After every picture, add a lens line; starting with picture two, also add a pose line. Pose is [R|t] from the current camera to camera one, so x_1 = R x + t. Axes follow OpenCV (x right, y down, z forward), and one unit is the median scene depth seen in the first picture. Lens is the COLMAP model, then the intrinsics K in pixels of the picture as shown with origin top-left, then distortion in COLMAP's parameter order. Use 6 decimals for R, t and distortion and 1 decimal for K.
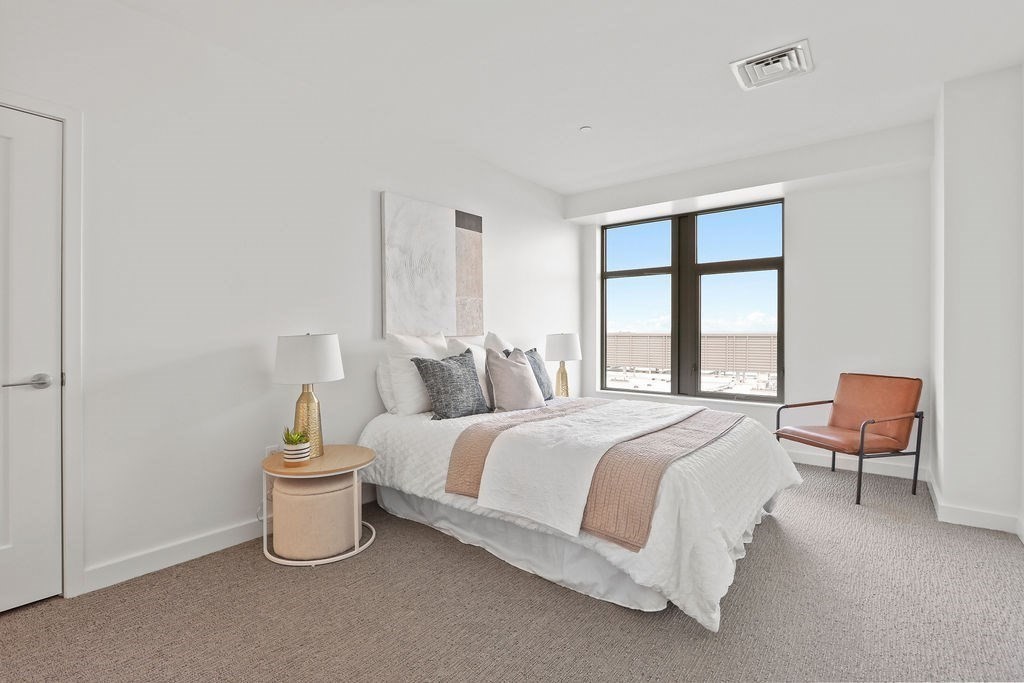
lens RADIAL K [[473.2, 0, 507.6], [0, 473.2, 337.5], [0, 0, 1]] dist [0.000376, 0.000438]
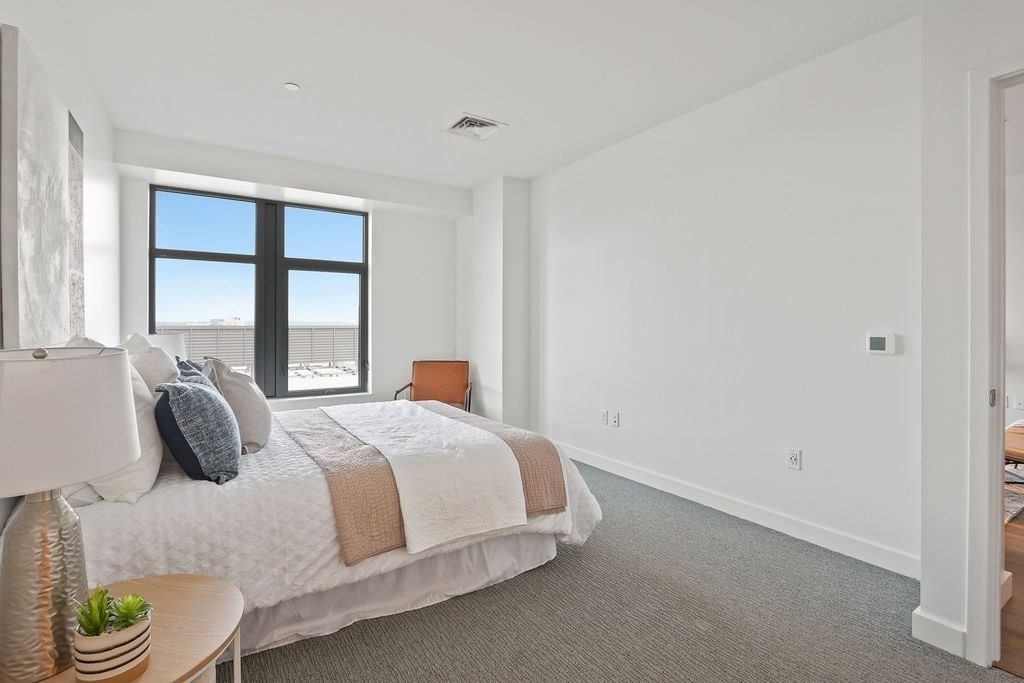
lens RADIAL K [[473.2, 0, 512.7], [0, 473.2, 330.5], [0, 0, 1]] dist [0.000376, 0.000438]
pose [[0.326564, -0.008855, 0.945134, -0.381024], [0.007695, 0.999948, 0.006709, -0.013540], [-0.945144, 0.005082, 0.326615, 0.287345]]
